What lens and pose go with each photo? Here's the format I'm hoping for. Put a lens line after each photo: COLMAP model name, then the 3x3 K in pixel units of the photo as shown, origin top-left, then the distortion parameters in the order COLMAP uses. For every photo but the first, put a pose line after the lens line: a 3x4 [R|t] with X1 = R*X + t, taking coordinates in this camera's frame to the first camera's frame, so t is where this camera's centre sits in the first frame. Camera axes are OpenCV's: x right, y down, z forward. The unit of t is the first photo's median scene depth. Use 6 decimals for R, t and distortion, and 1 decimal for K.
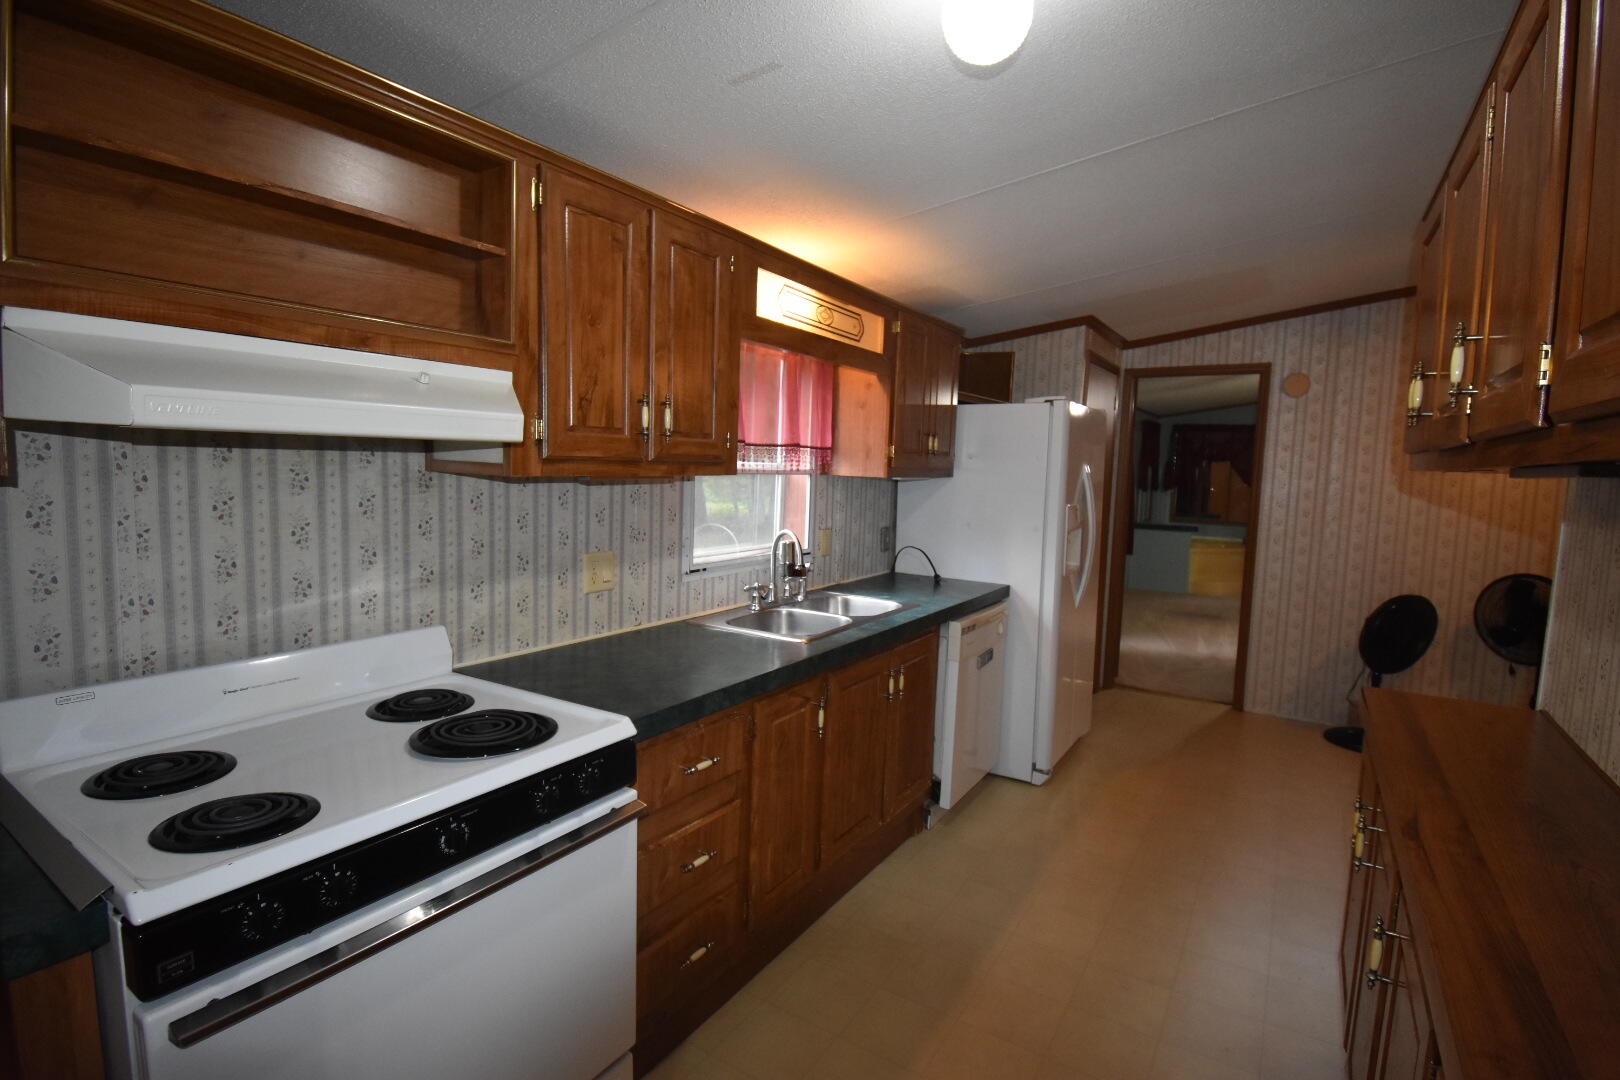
lens RADIAL K [[774.3, 0, 806.0], [0, 774.3, 532.3], [0, 0, 1]] dist [0.013473, -0.022563]
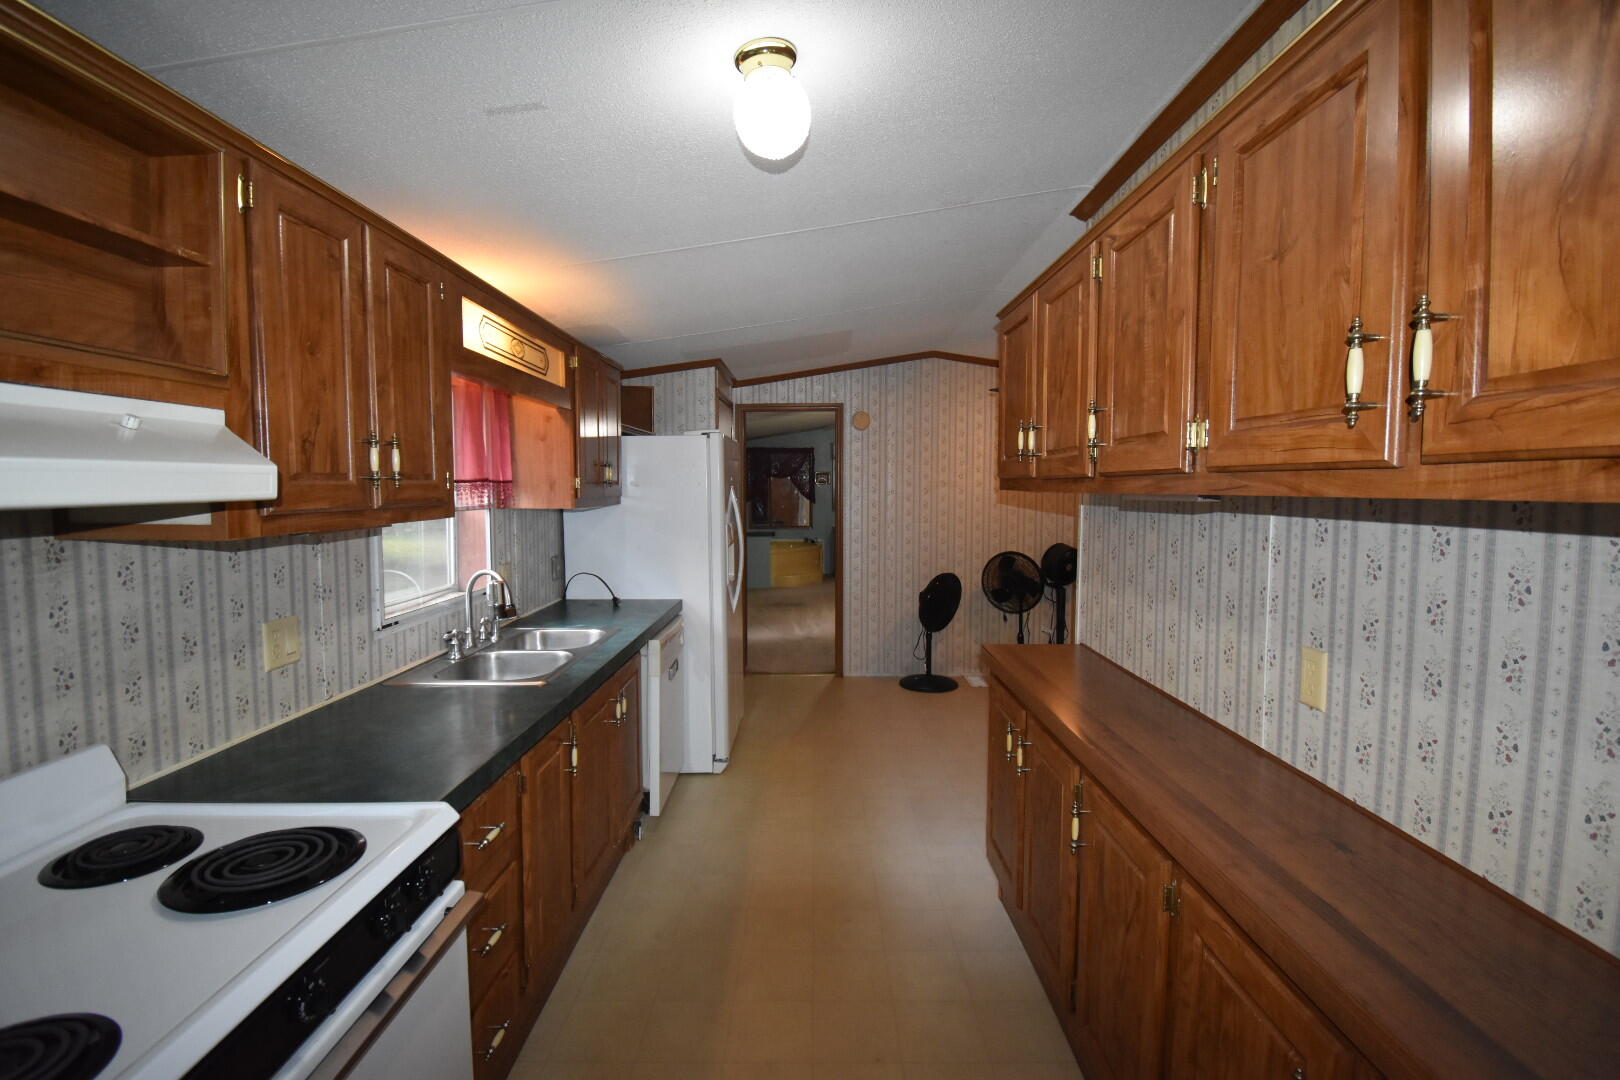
lens RADIAL K [[723.0, 0, 809.2], [0, 723.0, 532.8], [0, 0, 1]] dist [0.019736, -0.031154]
pose [[0.845822, -0.065963, 0.529372, -0.189186], [0.074686, 0.997195, 0.004925, -0.027639], [-0.528212, 0.035371, 0.848376, 0.039341]]
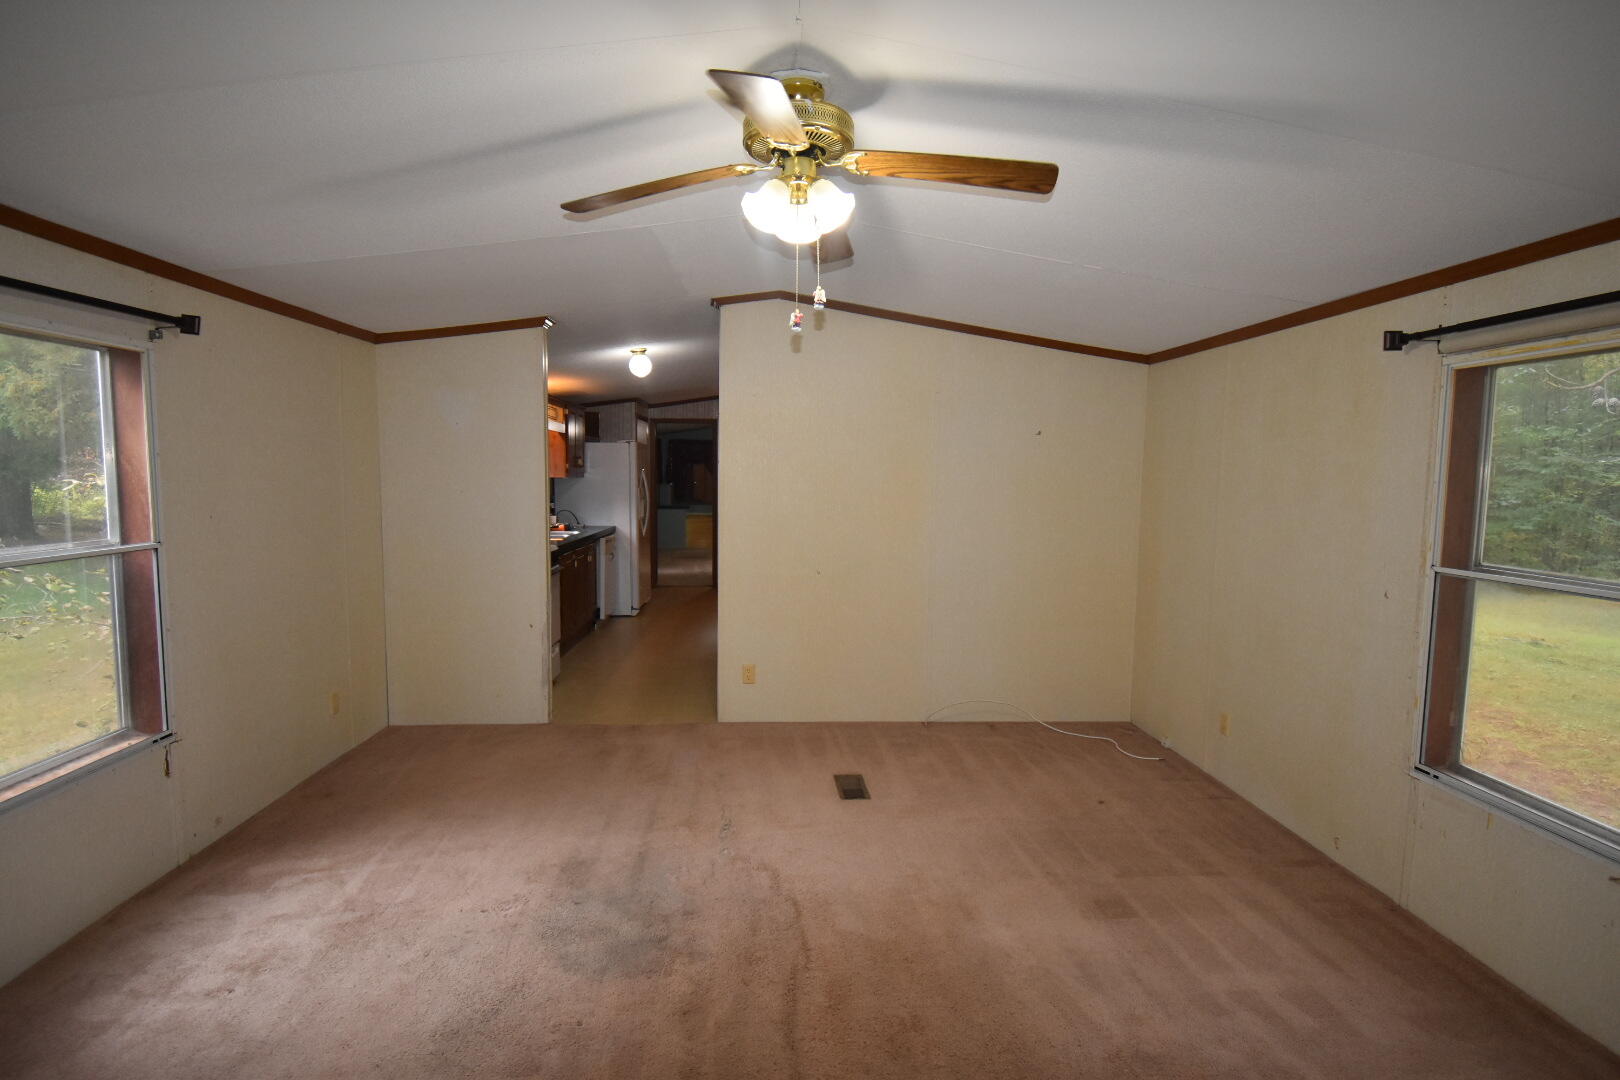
lens RADIAL K [[774.3, 0, 806.0], [0, 774.3, 532.3], [0, 0, 1]] dist [0.013473, -0.022563]
pose [[0.810648, -0.068141, 0.581556, -0.869718], [0.067538, 0.997458, 0.022728, 0.110705], [-0.581626, 0.020852, 0.813189, -1.644199]]
